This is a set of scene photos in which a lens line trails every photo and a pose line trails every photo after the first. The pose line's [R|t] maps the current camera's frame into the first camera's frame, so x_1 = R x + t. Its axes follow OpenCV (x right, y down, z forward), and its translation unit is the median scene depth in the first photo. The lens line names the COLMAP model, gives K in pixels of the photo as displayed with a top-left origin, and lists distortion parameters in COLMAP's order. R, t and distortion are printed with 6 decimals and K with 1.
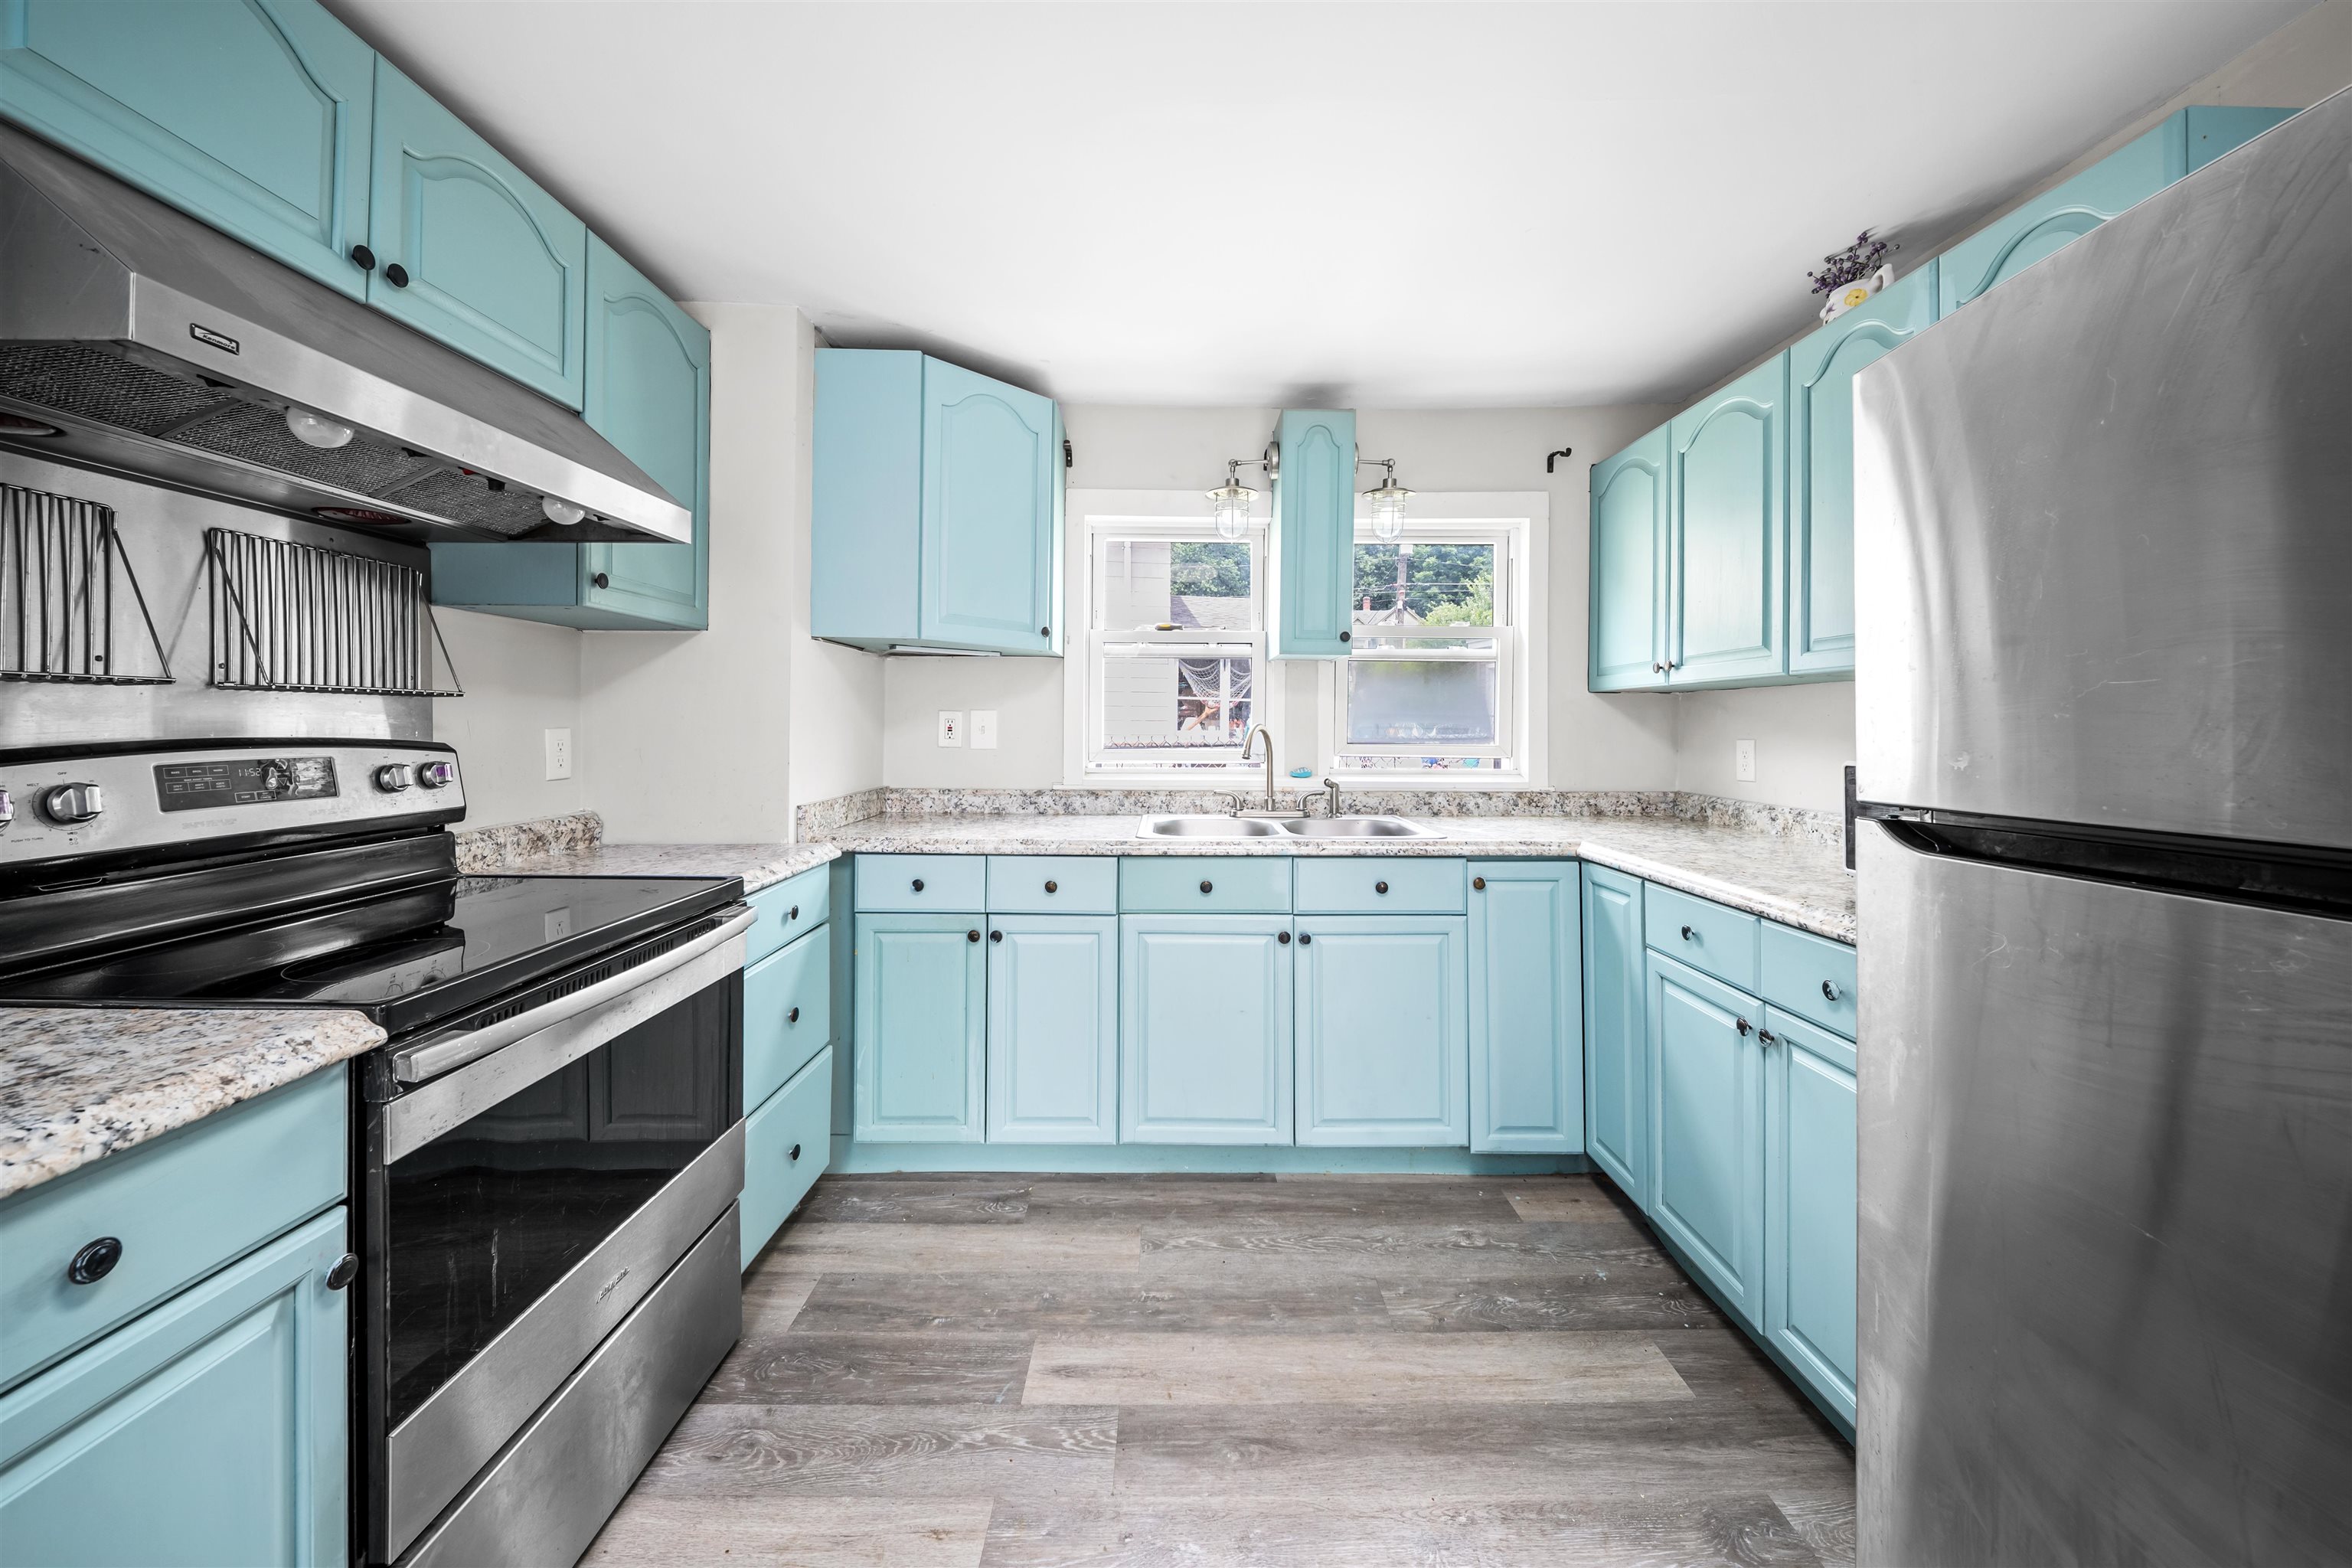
lens RADIAL K [[858.2, 0, 1185.9], [0, 858.2, 725.0], [0, 0, 1]] dist [0.000117, -0.006254]
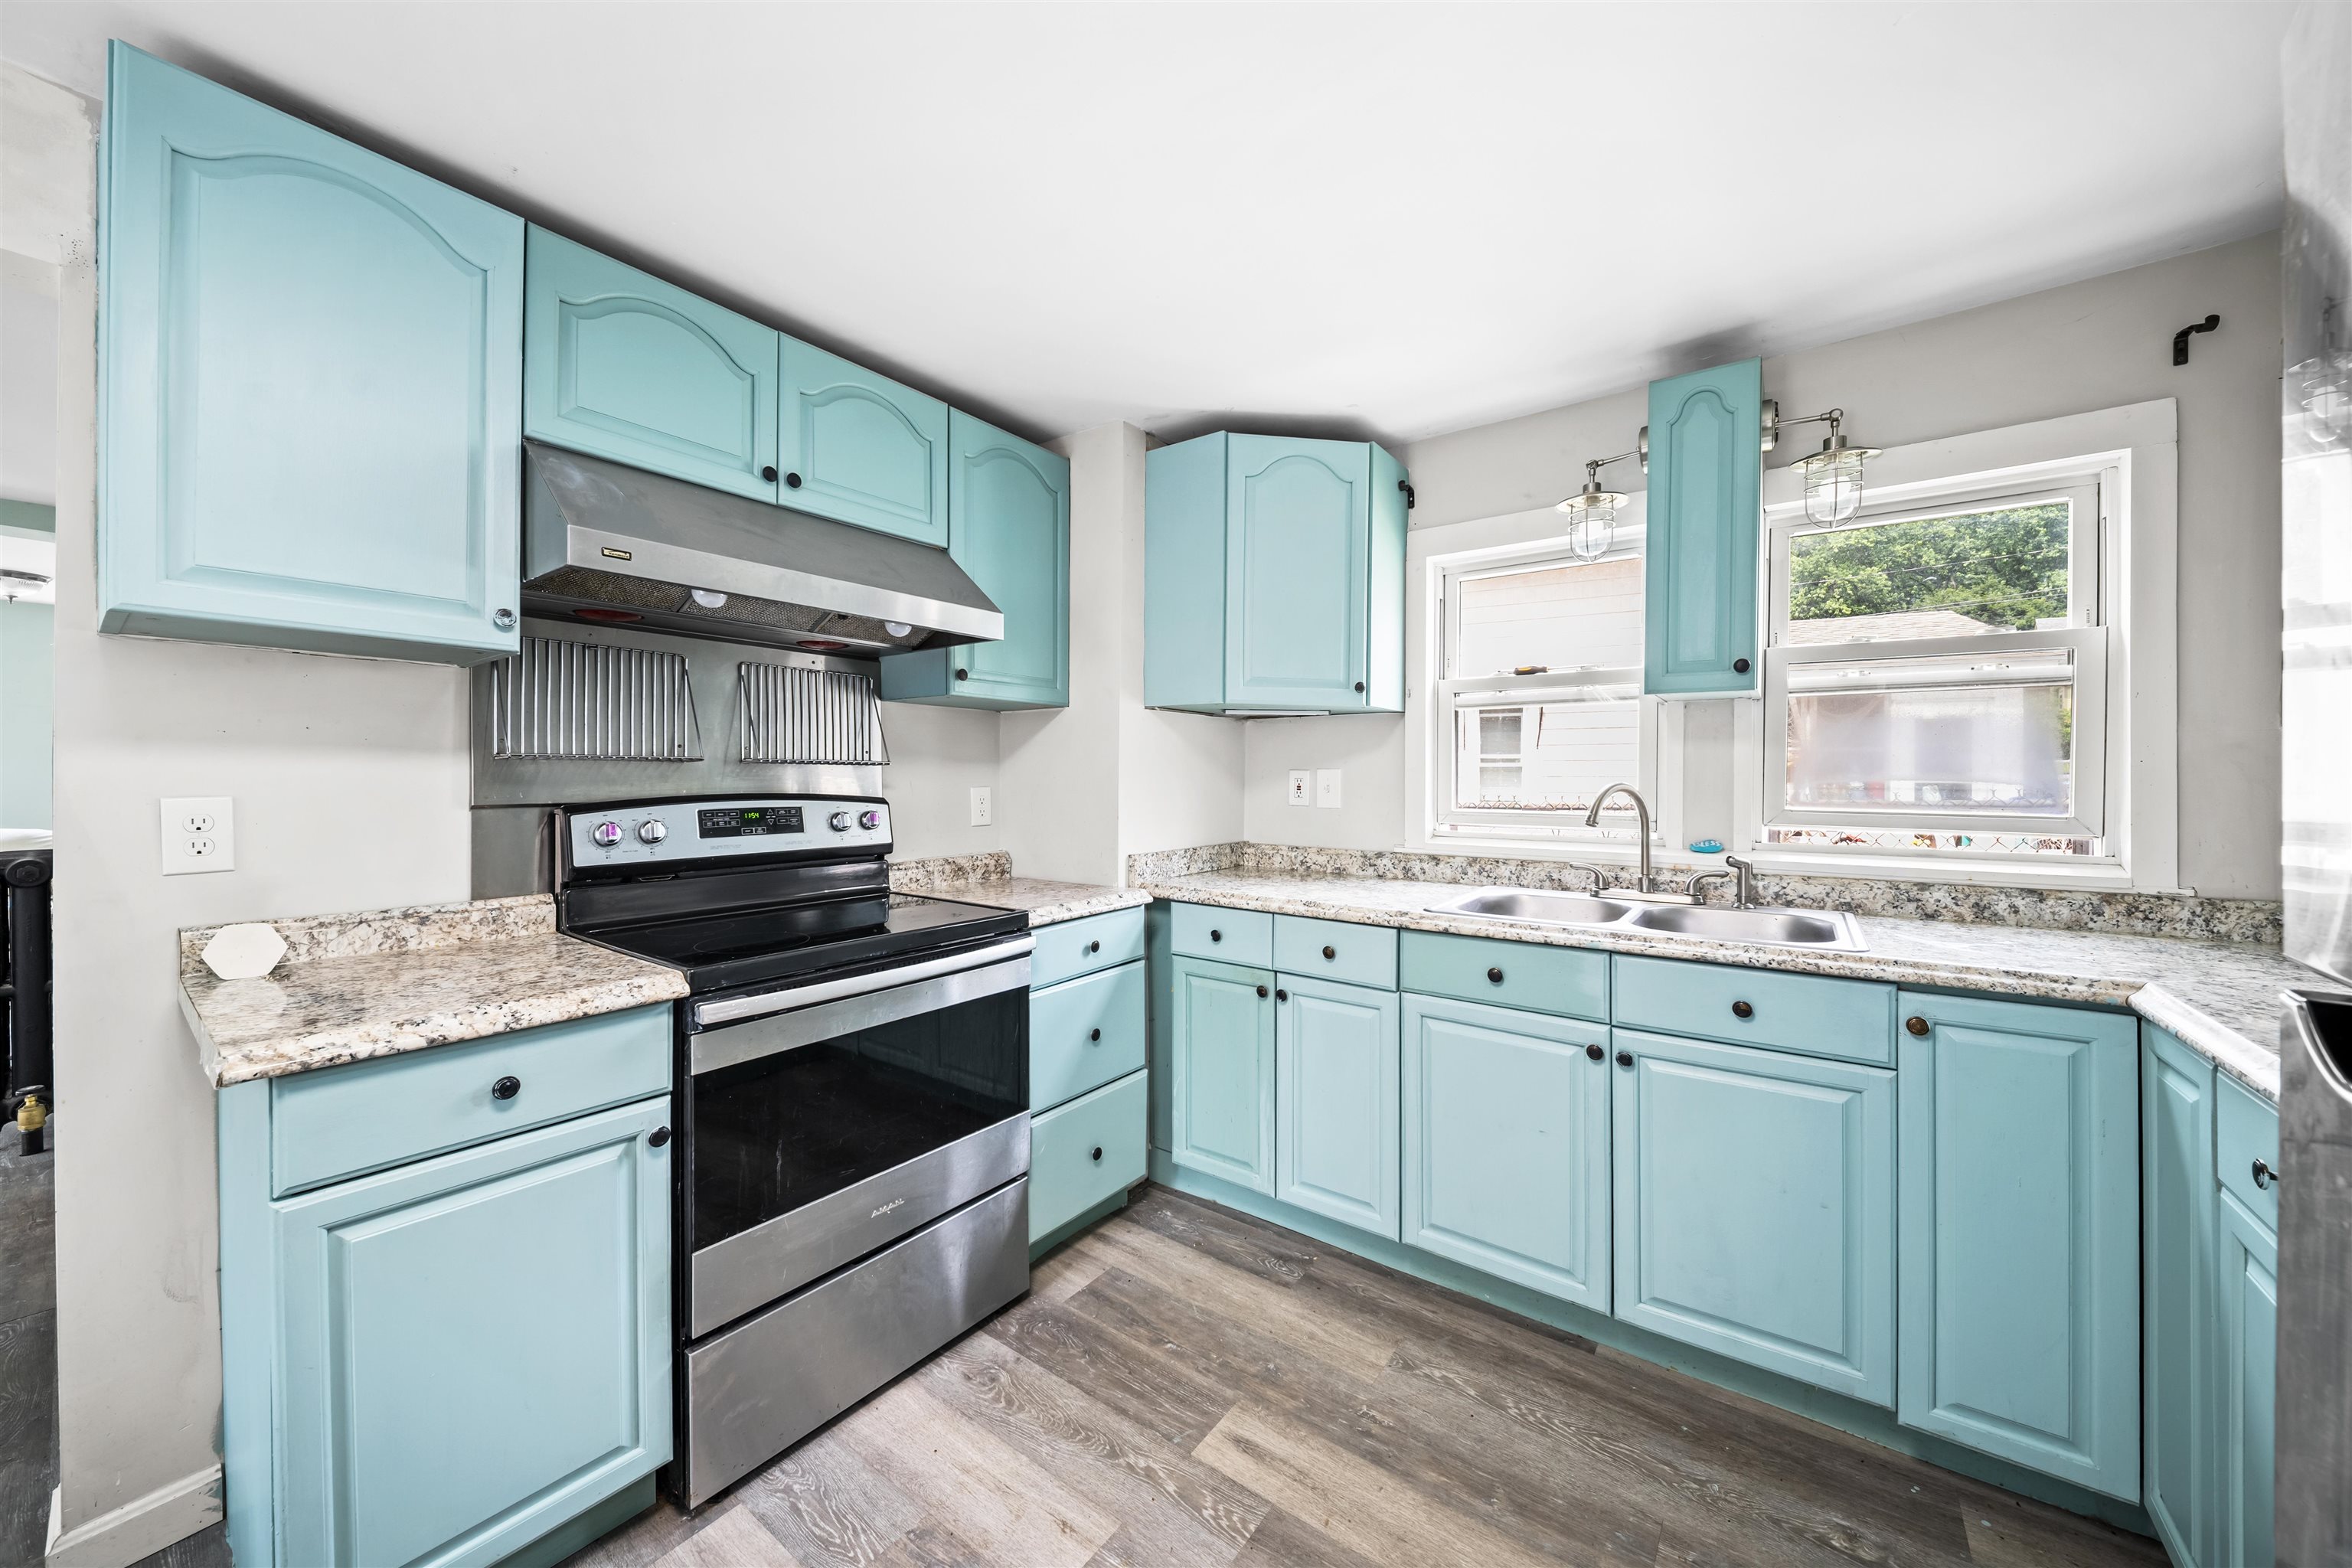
lens RADIAL K [[853.8, 0, 1176.0], [0, 853.8, 784.0], [0, 0, 1]] dist [0.002614, -0.008336]
pose [[0.792056, 0.001544, -0.610447, 0.304813], [0.001114, 0.999991, 0.003975, -0.005151], [0.610448, -0.003828, 0.792047, 0.140972]]
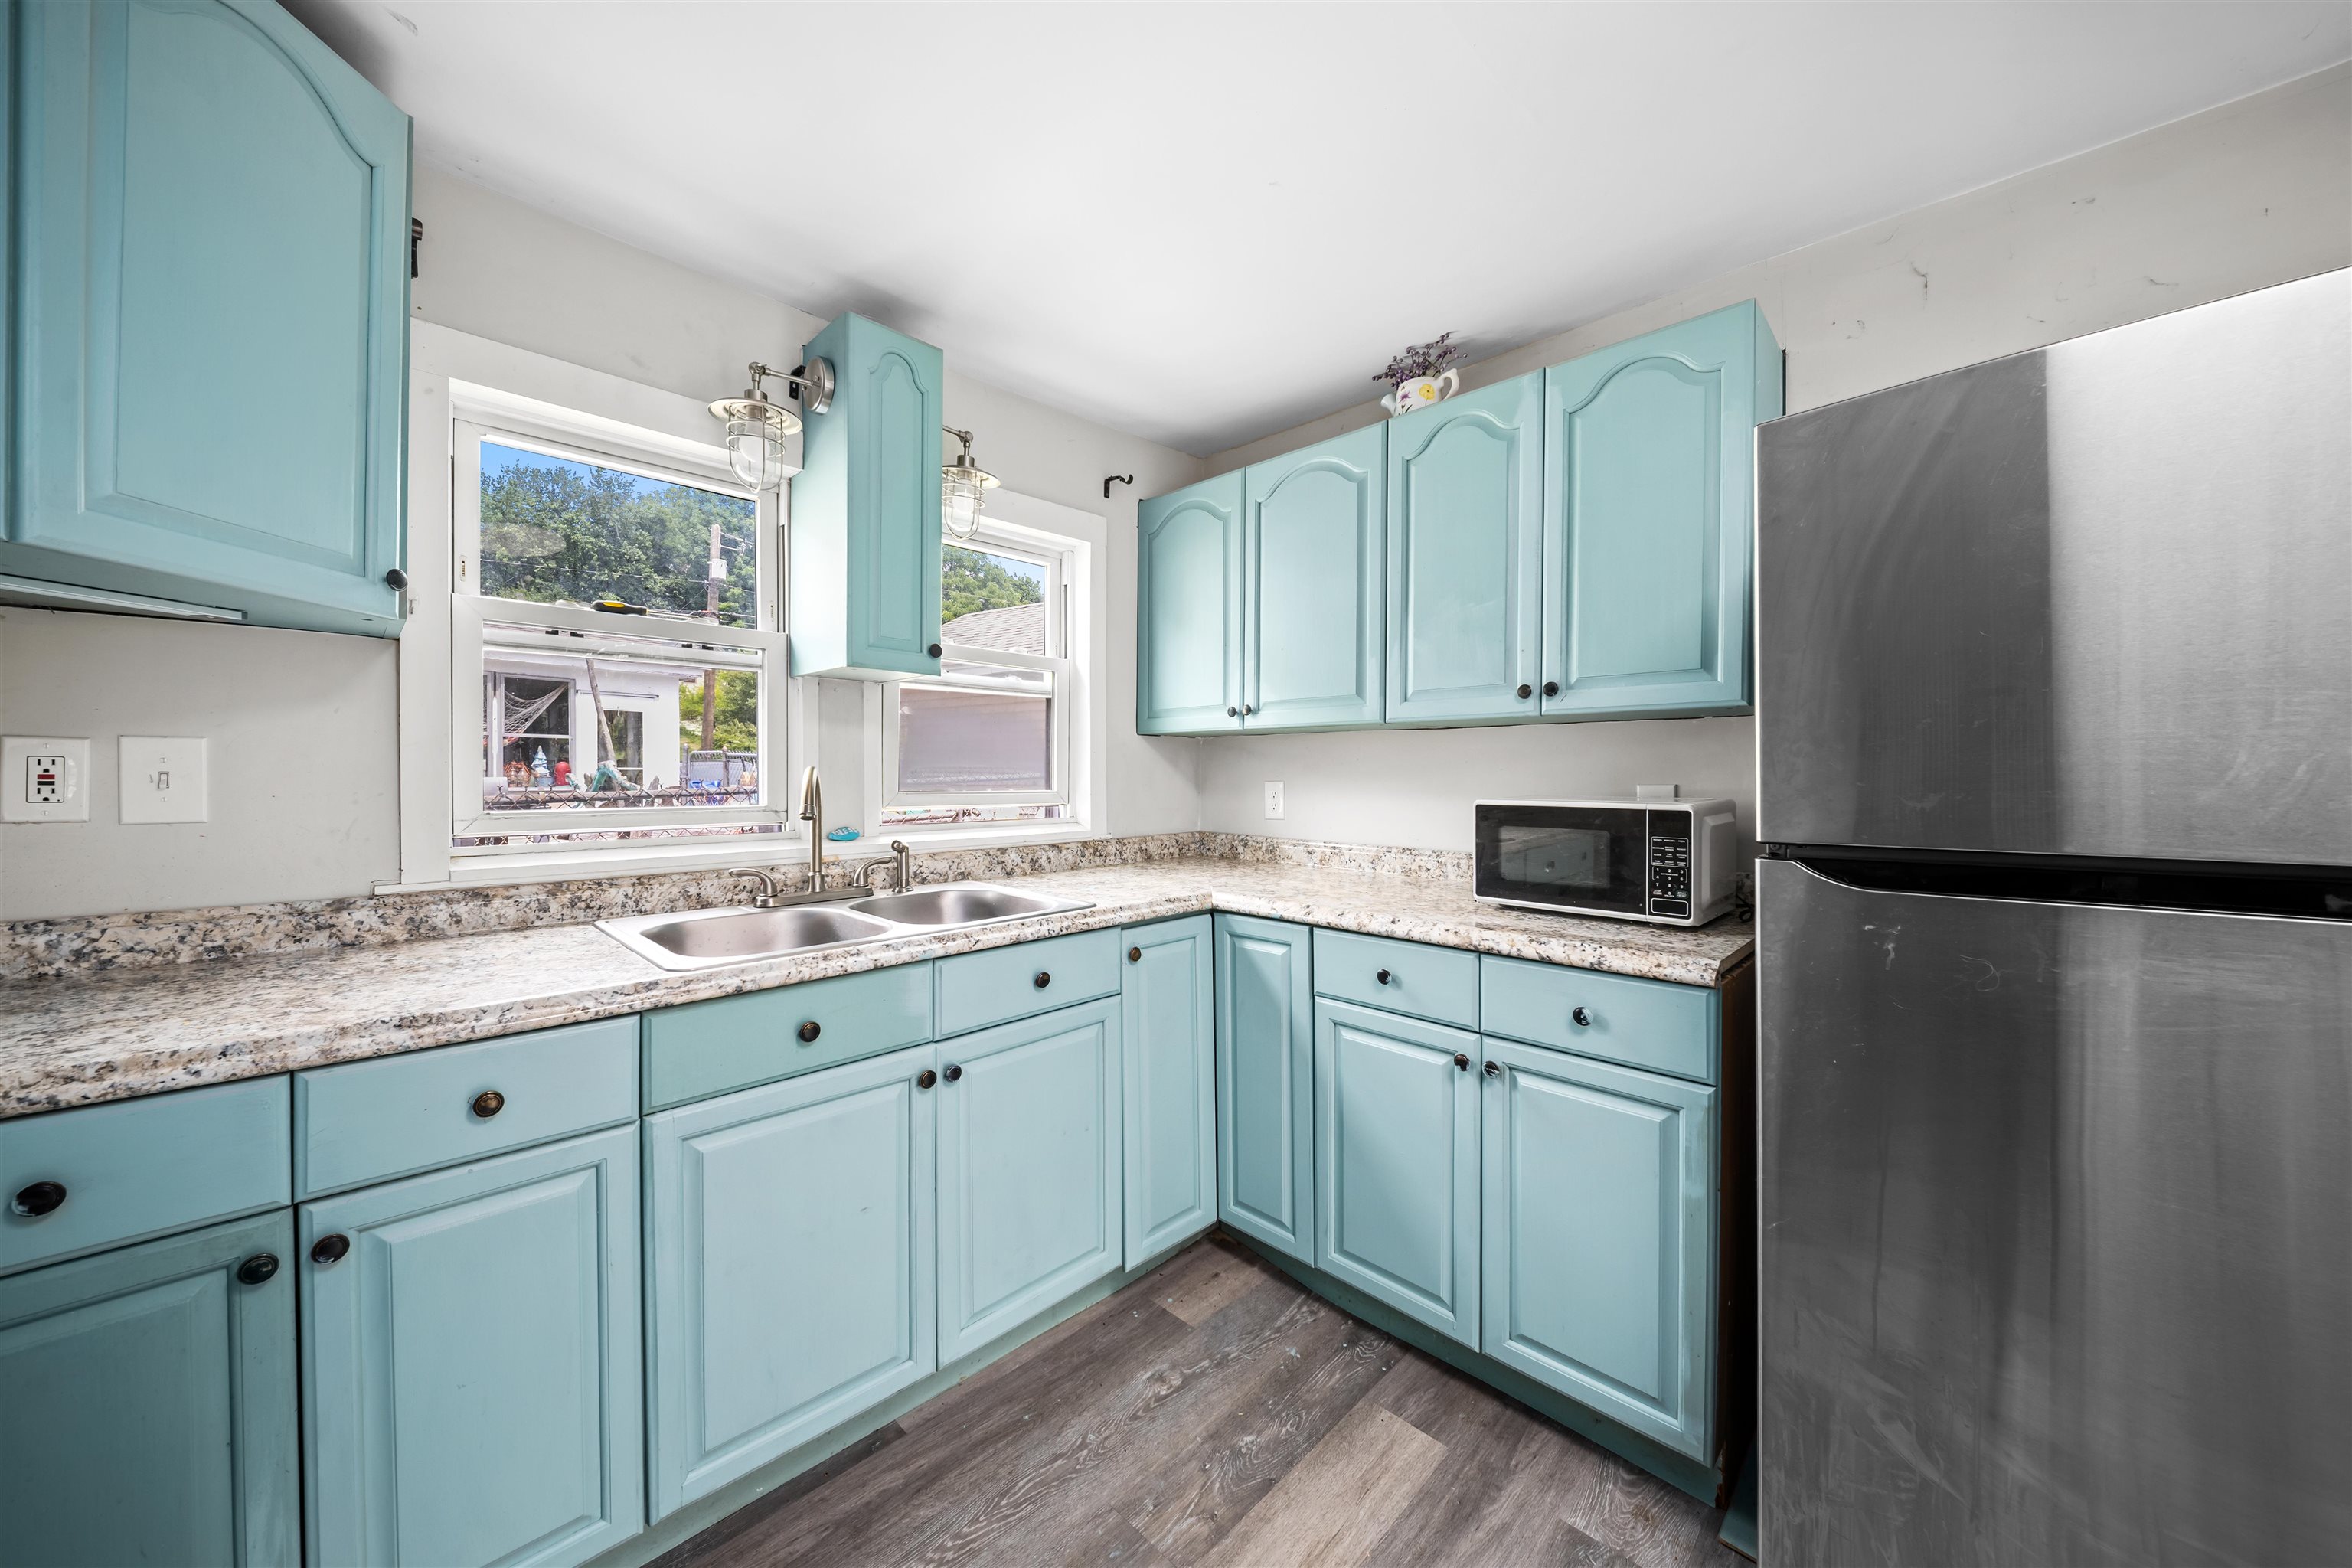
lens RADIAL K [[827.5, 0, 1176.0], [0, 827.5, 784.0], [0, 0, 1]] dist [0.011802, -0.010509]
pose [[0.706398, -0.014526, 0.707666, -0.220488], [0.001243, 0.999813, 0.019282, -0.000115], [-0.707814, -0.012741, 0.706284, 0.414276]]
